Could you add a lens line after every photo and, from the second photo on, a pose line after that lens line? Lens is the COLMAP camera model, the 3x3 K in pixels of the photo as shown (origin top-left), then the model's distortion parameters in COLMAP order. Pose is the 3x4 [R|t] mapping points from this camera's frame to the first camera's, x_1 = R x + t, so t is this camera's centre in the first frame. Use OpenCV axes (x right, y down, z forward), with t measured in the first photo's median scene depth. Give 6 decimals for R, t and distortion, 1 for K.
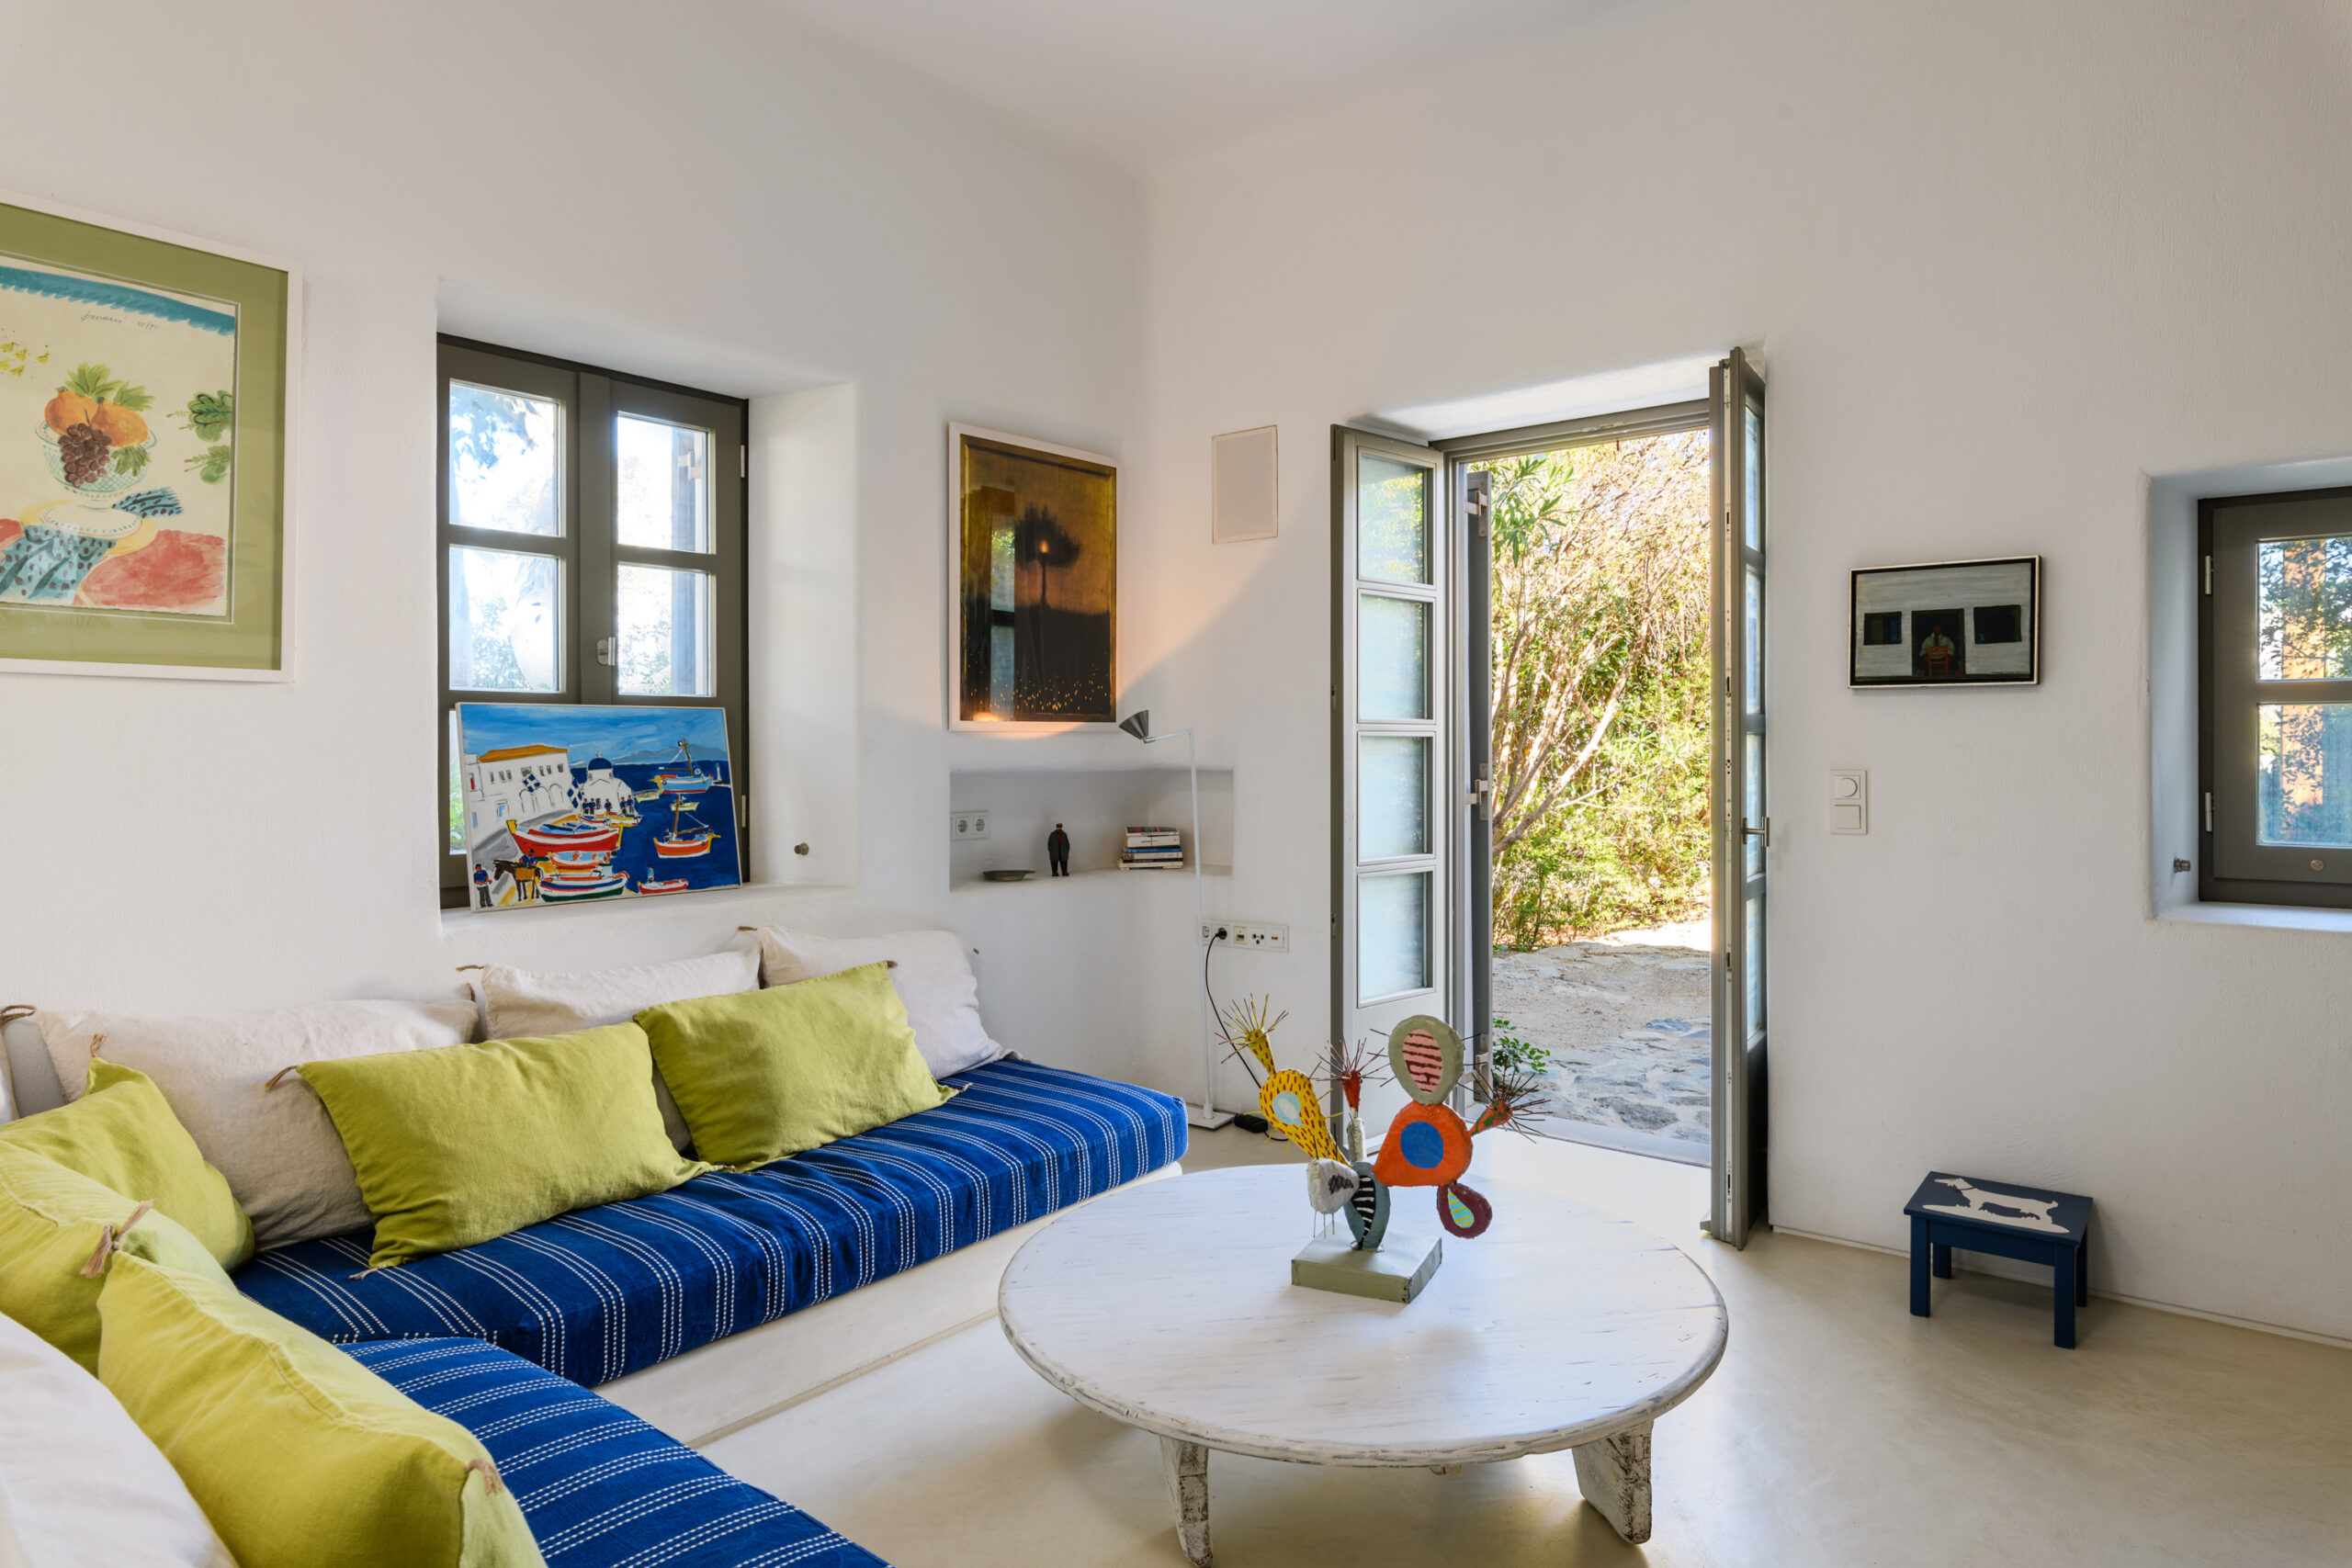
lens RADIAL K [[1440.2, 0, 1176.0], [0, 1440.2, 784.0], [0, 0, 1]] dist [0.002060, 0.000577]
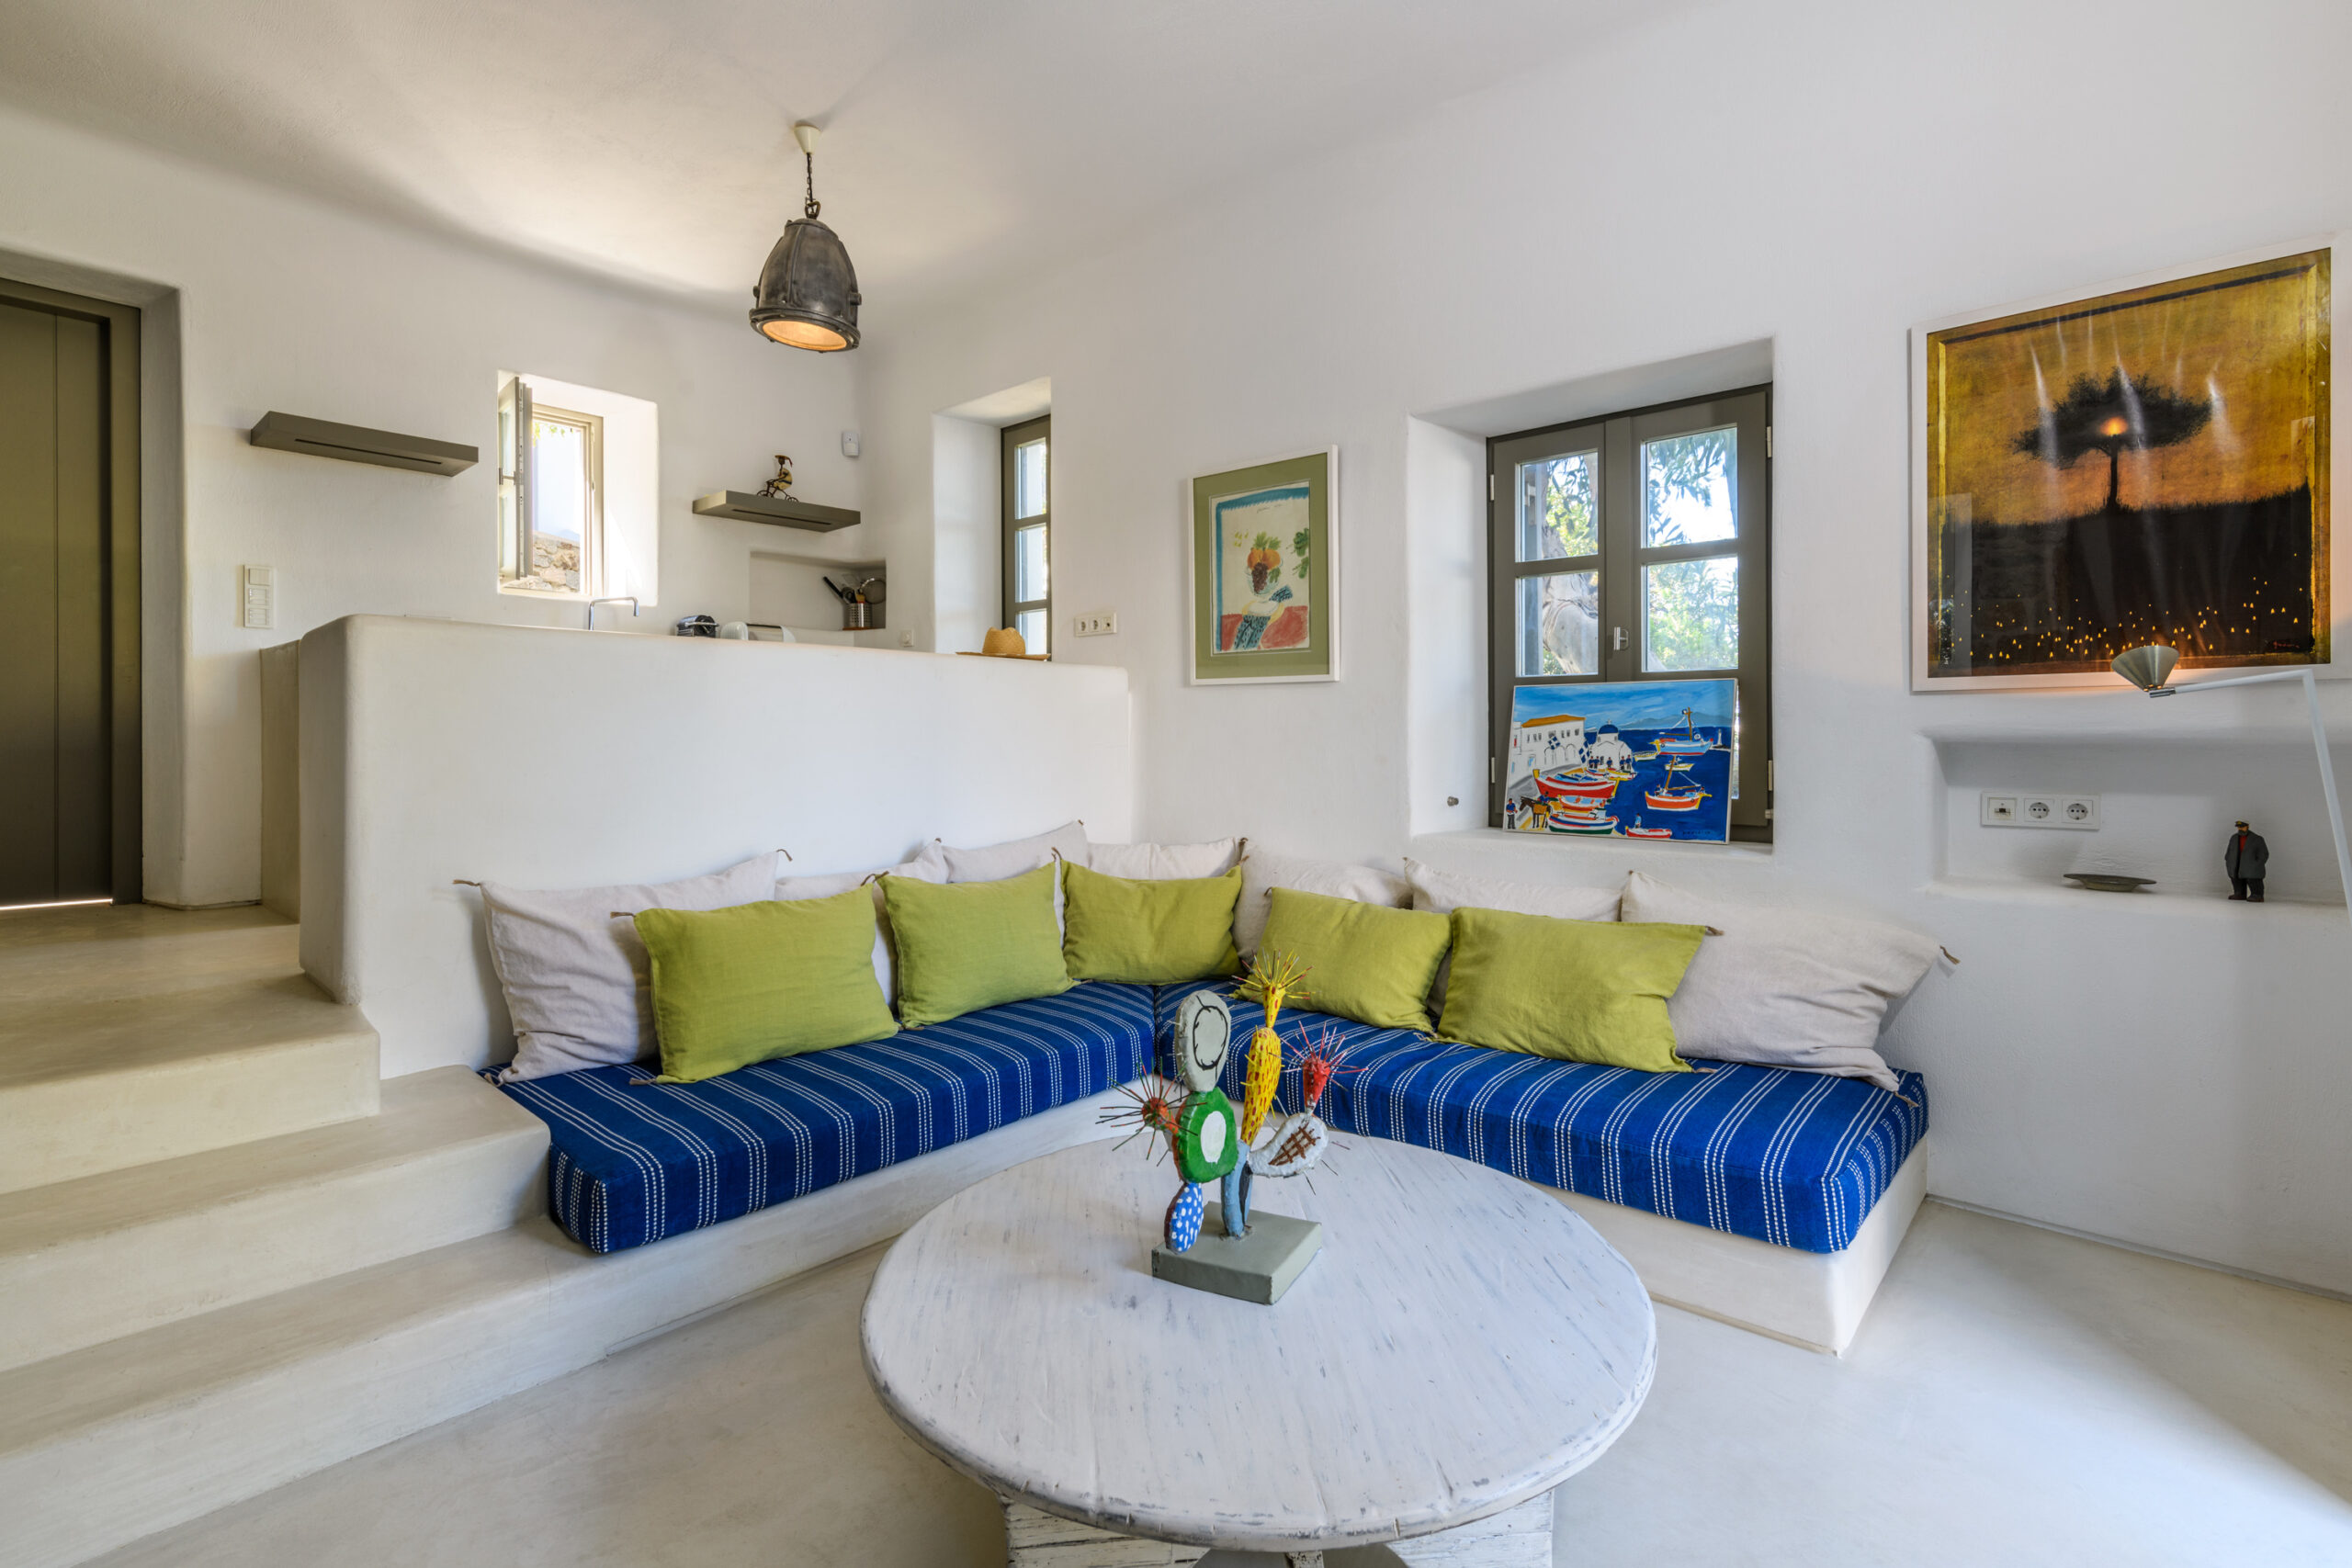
lens RADIAL K [[1057.8, 0, 1167.8], [0, 1057.8, 753.0], [0, 0, 1]] dist [0.000140, -0.000060]
pose [[-0.048525, 0.014926, -0.998710, 0.546071], [-0.028909, 0.999448, 0.016342, 0.002877], [0.998404, 0.029665, -0.048067, 0.666636]]
